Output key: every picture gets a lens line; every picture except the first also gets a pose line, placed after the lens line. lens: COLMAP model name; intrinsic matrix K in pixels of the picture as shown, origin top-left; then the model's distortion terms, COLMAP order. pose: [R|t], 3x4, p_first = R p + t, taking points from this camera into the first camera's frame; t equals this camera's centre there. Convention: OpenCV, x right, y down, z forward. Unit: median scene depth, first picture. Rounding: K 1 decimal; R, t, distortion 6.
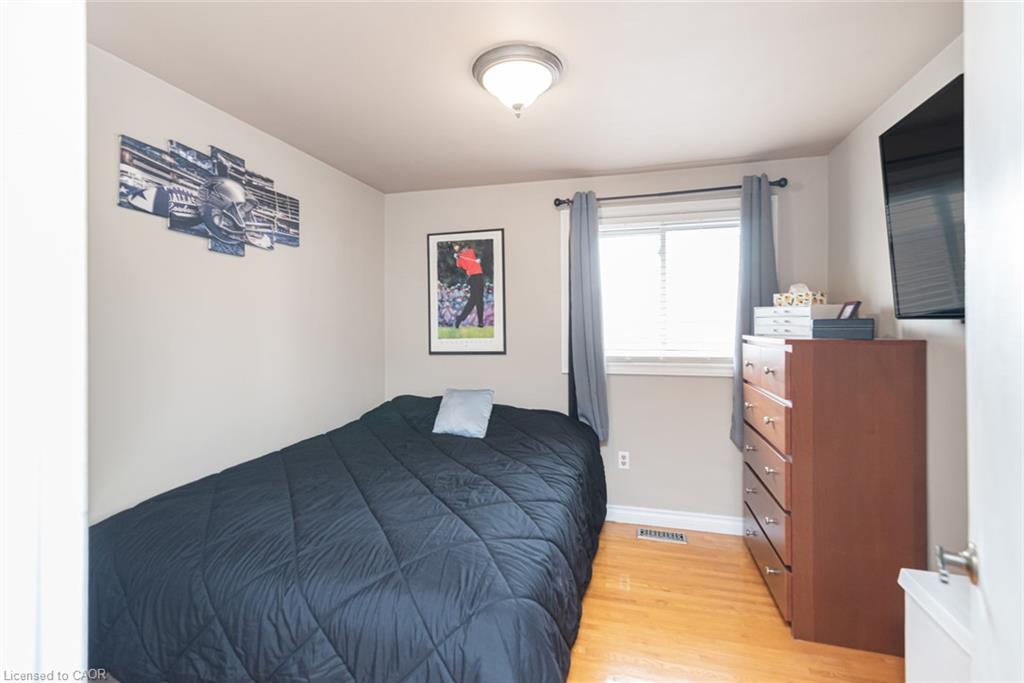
lens RADIAL K [[464.3, 0, 503.7], [0, 464.3, 339.8], [0, 0, 1]] dist [0.001926, -0.000132]
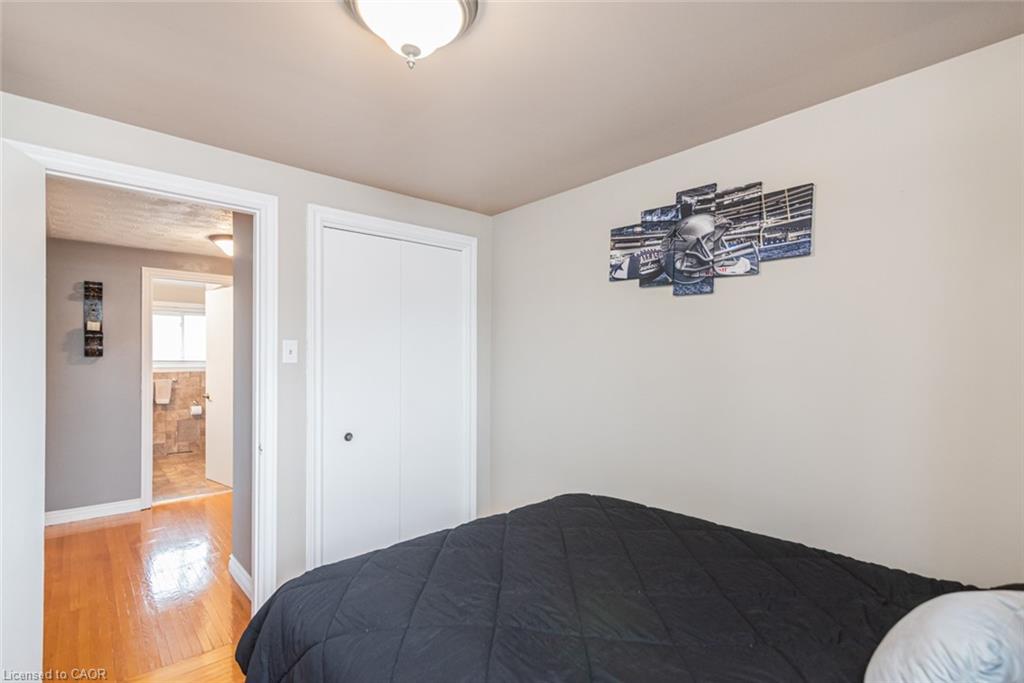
lens RADIAL K [[480.9, 0, 511.1], [0, 480.9, 355.2], [0, 0, 1]] dist [0.001372, -0.000054]
pose [[-0.524915, 0.002202, -0.851152, 0.444962], [-0.025061, 0.999523, 0.018041, -0.068816], [0.850786, 0.030801, -0.524609, 1.207983]]
